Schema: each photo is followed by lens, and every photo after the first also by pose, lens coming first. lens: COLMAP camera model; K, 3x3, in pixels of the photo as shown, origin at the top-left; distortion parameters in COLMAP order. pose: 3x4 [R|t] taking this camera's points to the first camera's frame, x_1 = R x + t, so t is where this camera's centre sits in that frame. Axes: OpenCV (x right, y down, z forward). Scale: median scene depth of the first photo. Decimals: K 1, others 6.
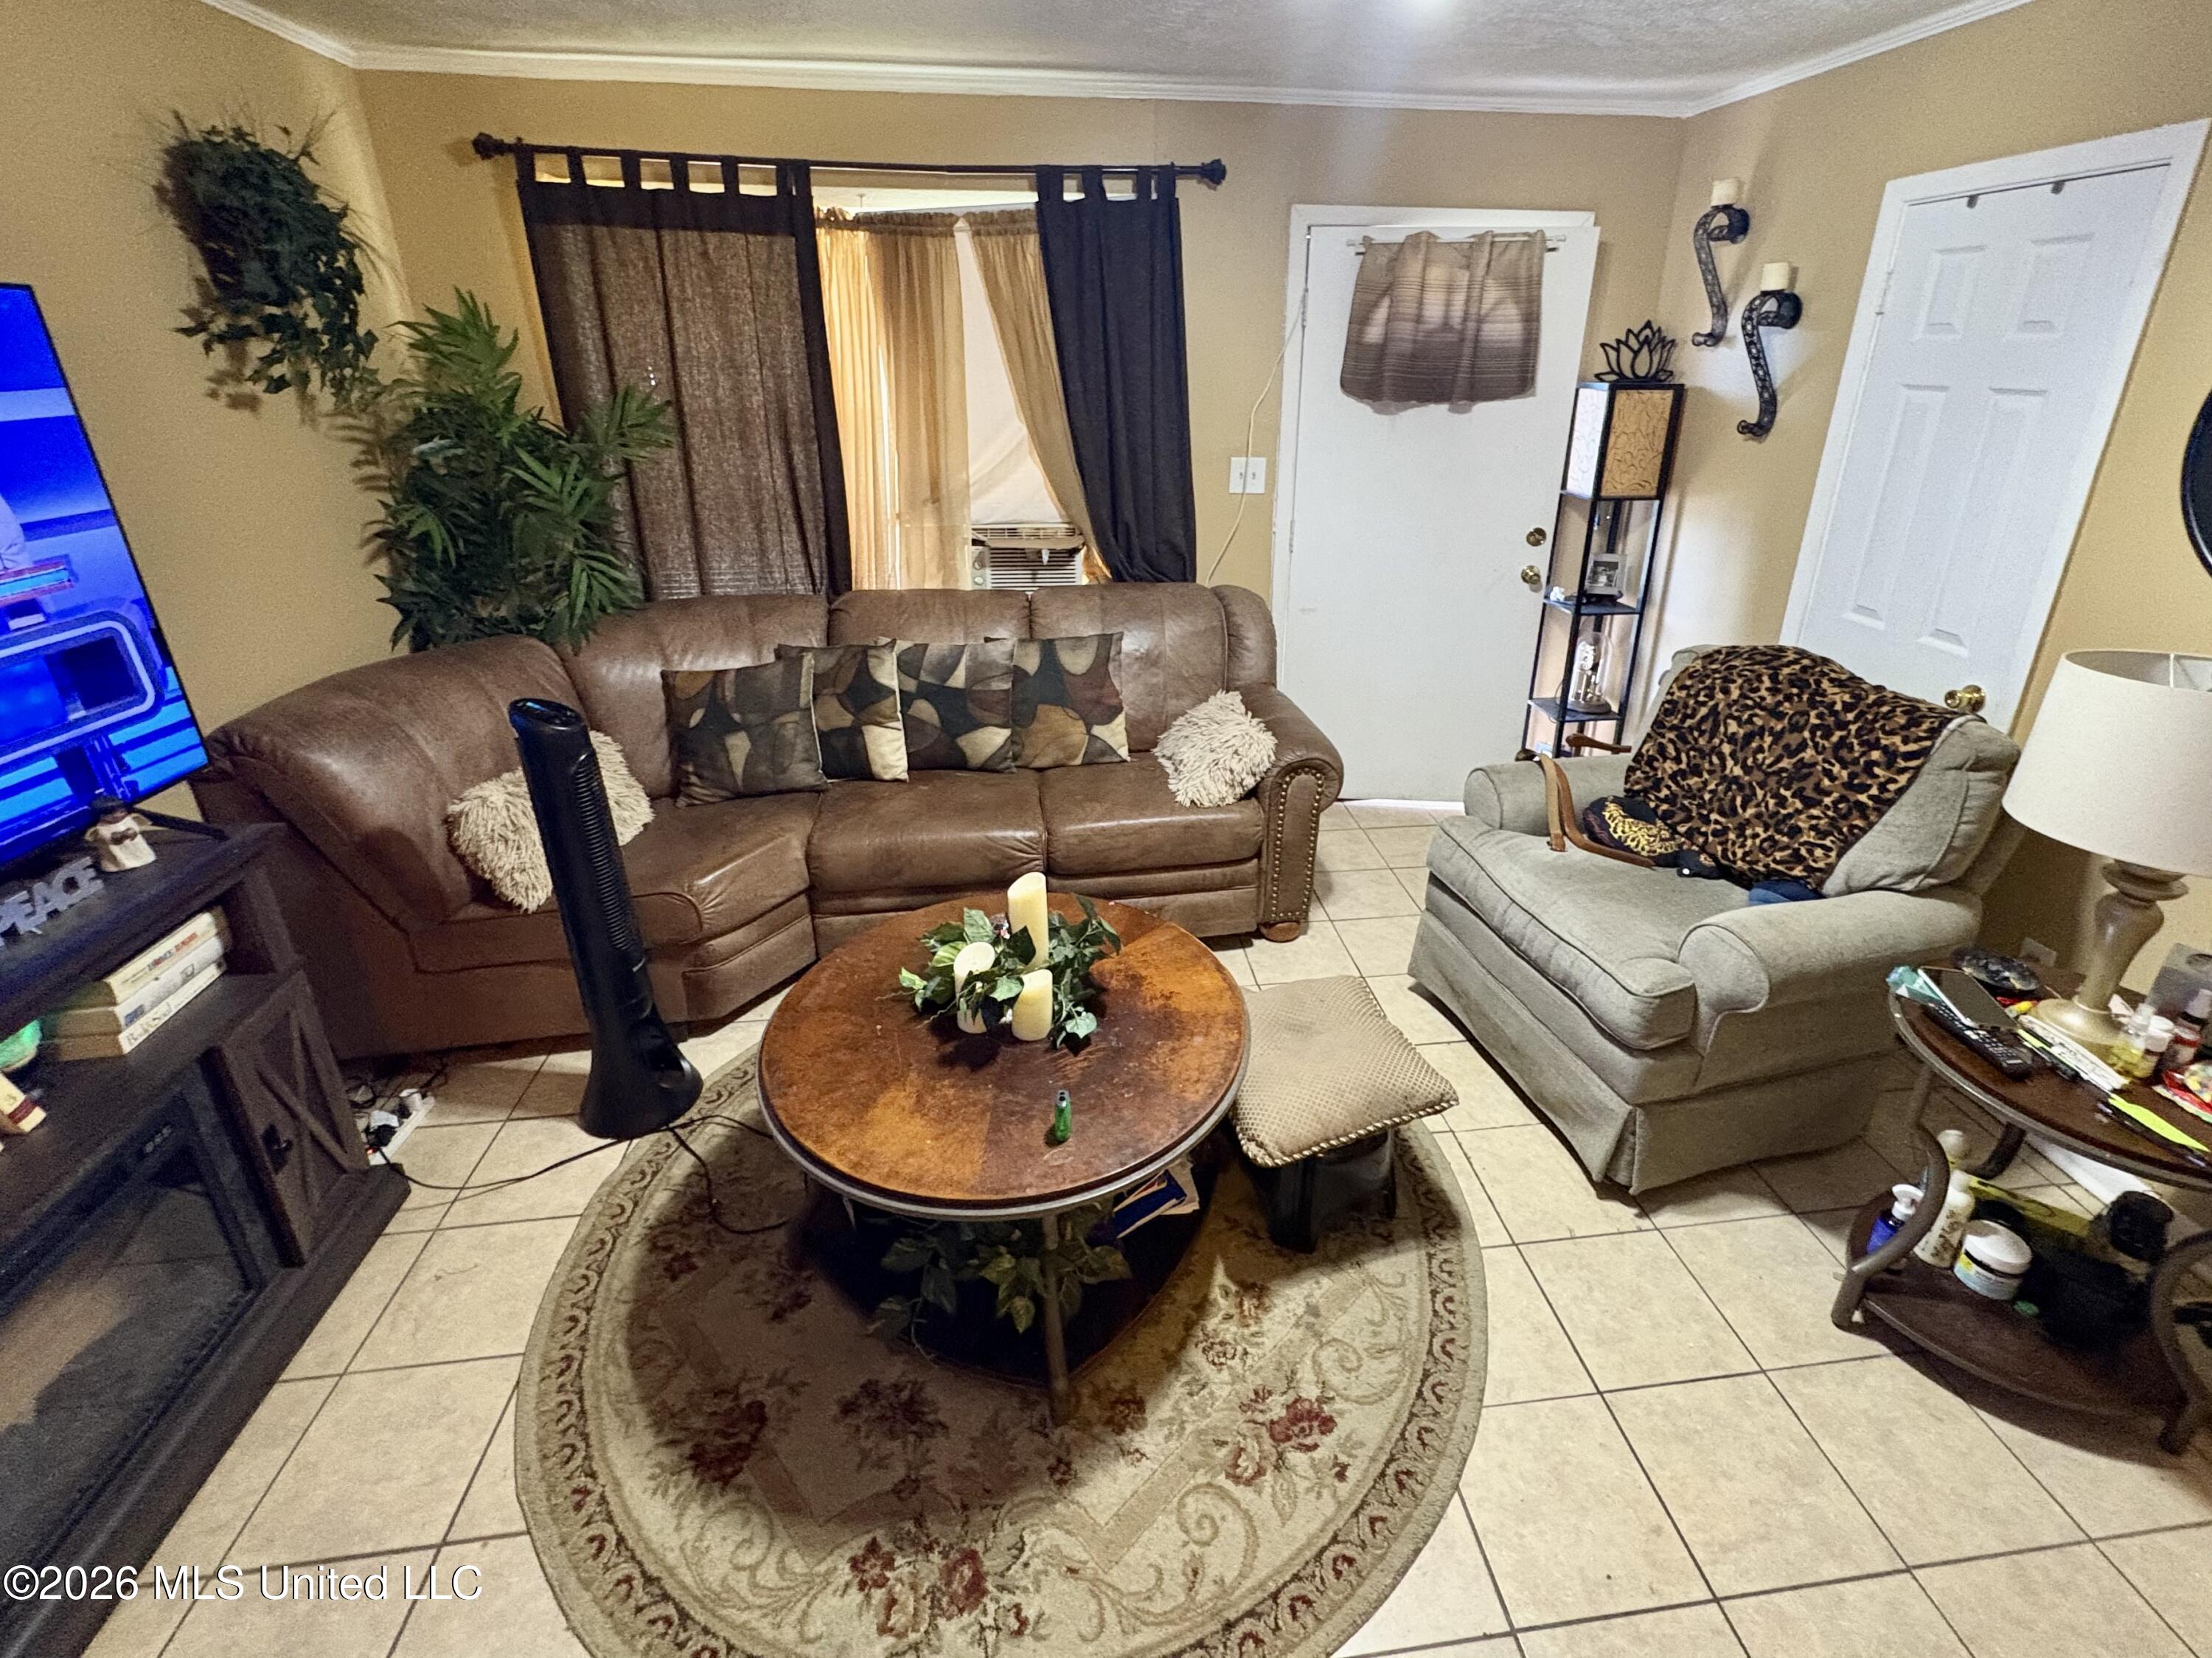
lens RADIAL K [[878.0, 0, 1116.7], [0, 878.0, 830.8], [0, 0, 1]] dist [-0.000985, 0.000261]
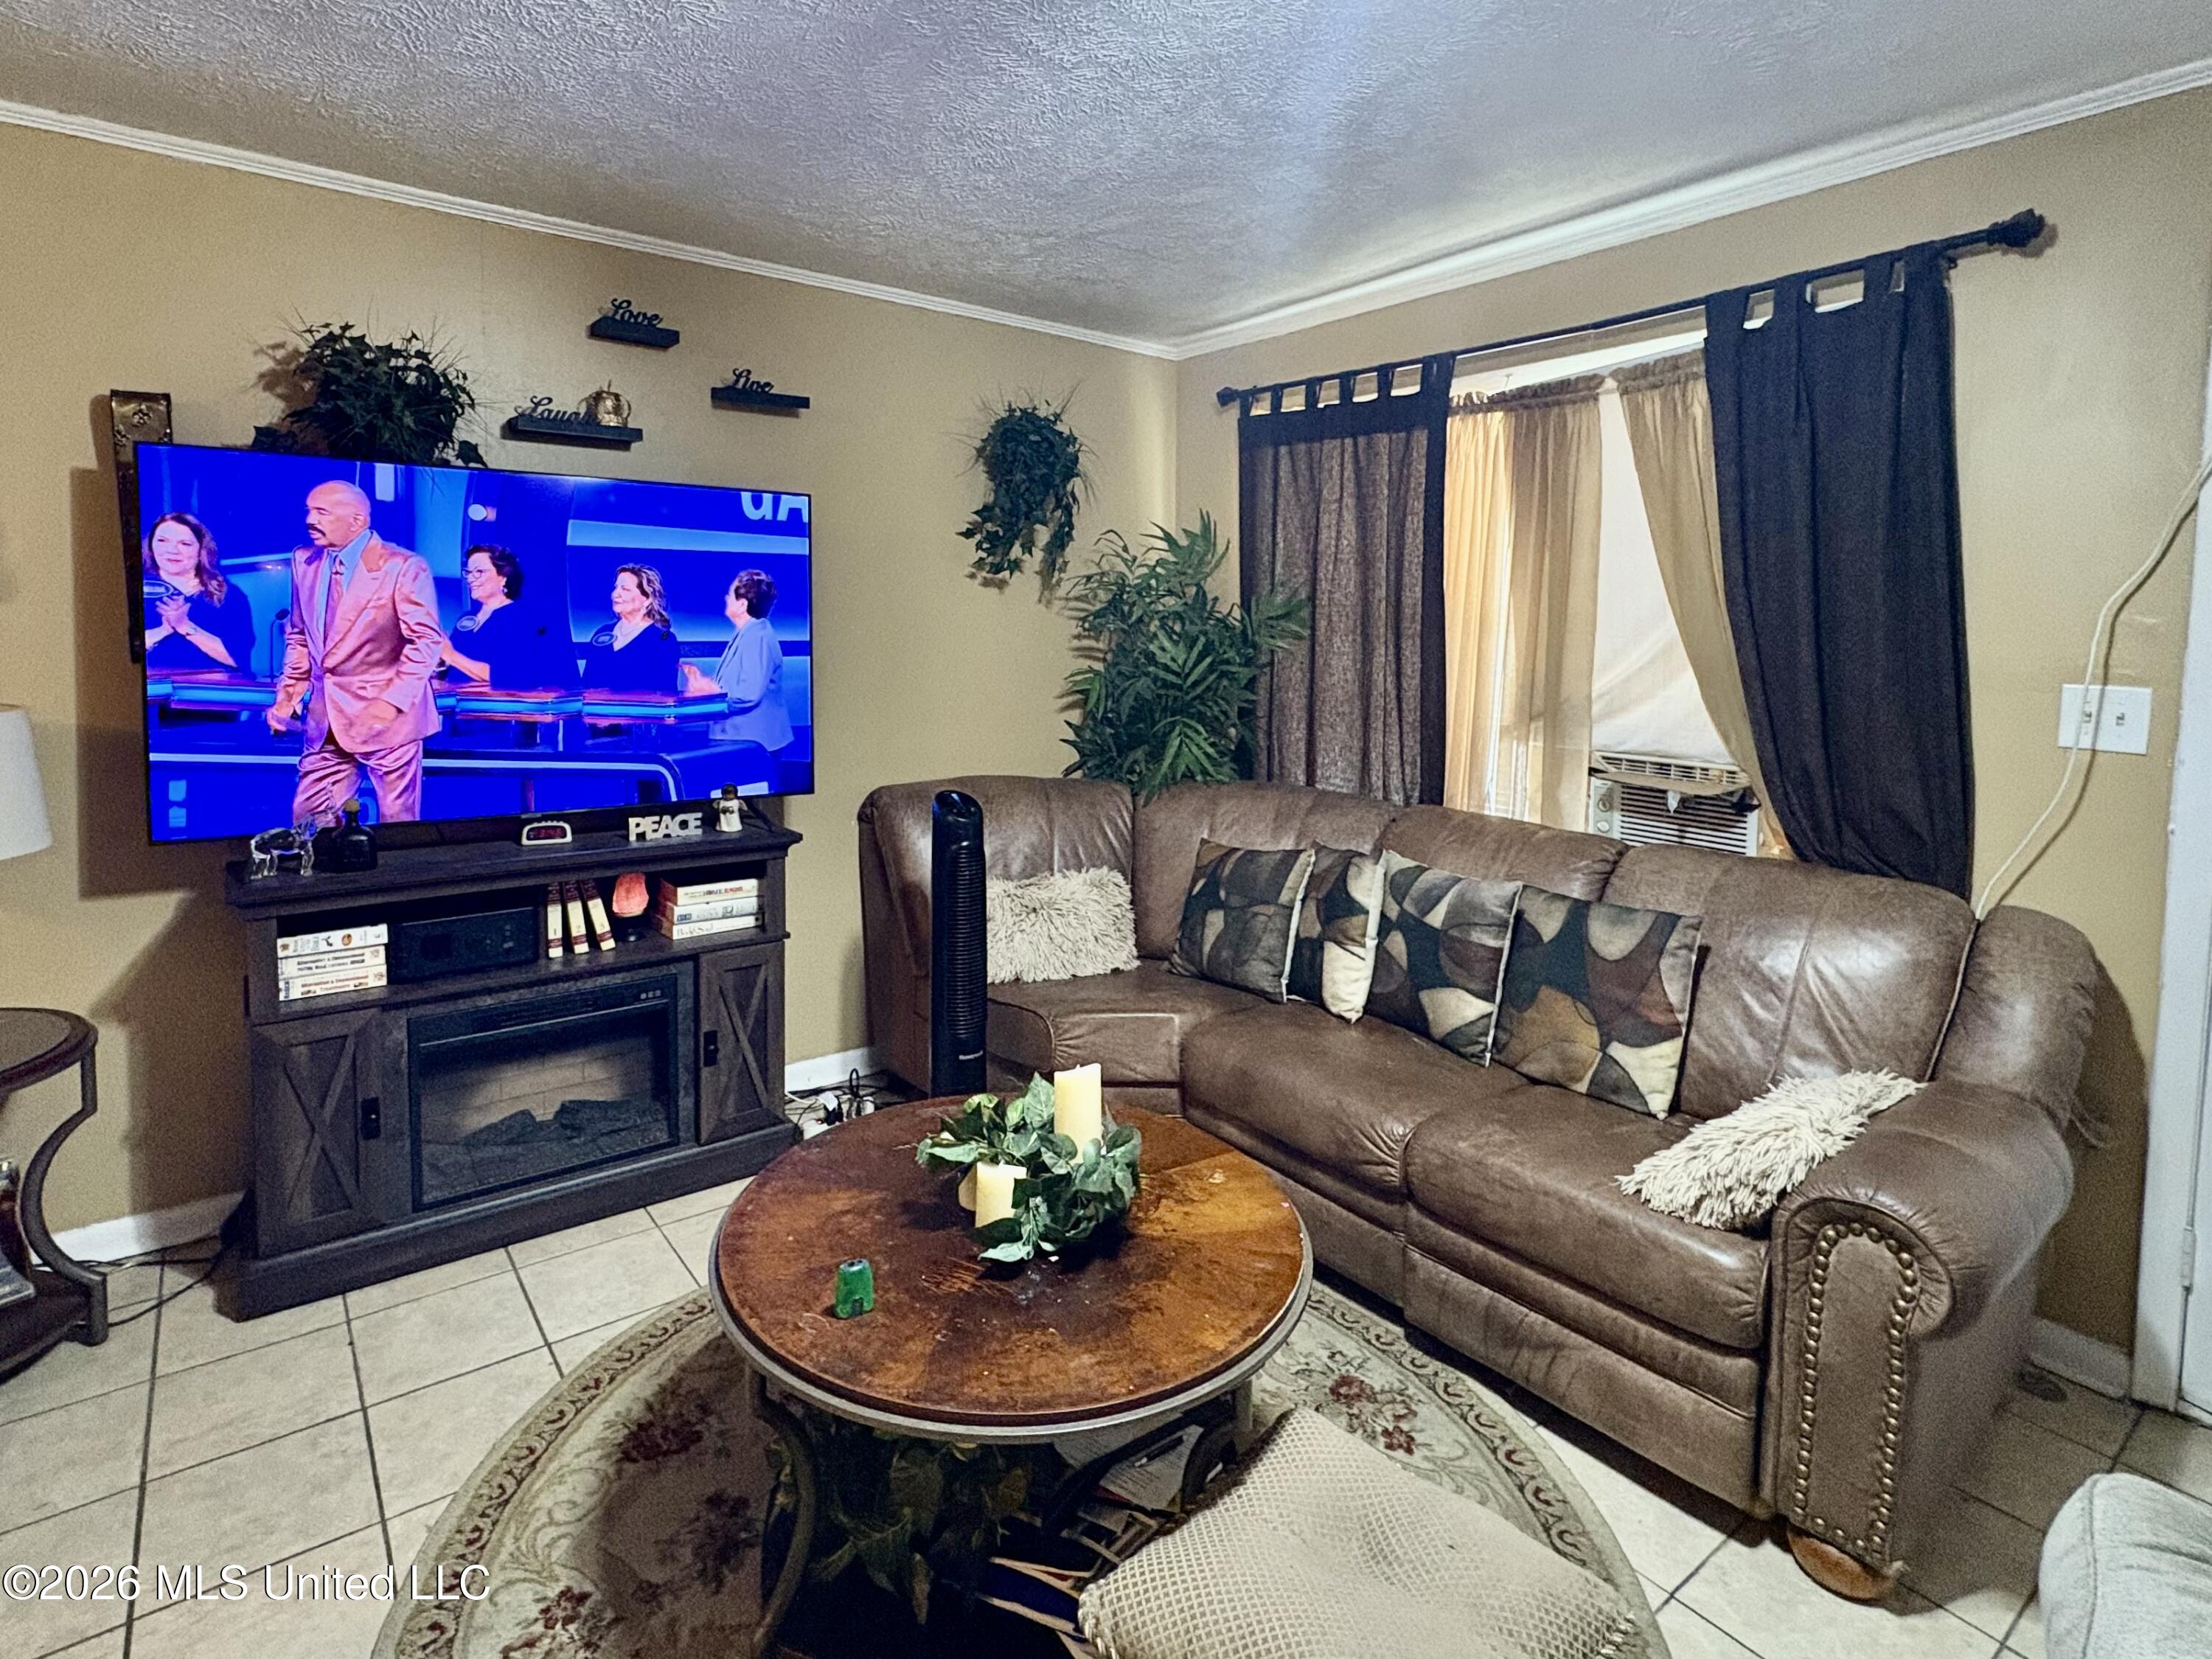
lens RADIAL K [[1078.4, 0, 1128.2], [0, 1078.4, 877.4], [0, 0, 1]] dist [0.005109, 0.001539]
pose [[0.525642, 0.194649, -0.828138, 0.496209], [-0.414060, 0.908920, -0.049180, -0.049587], [0.743138, 0.368750, 0.558363, 0.284519]]
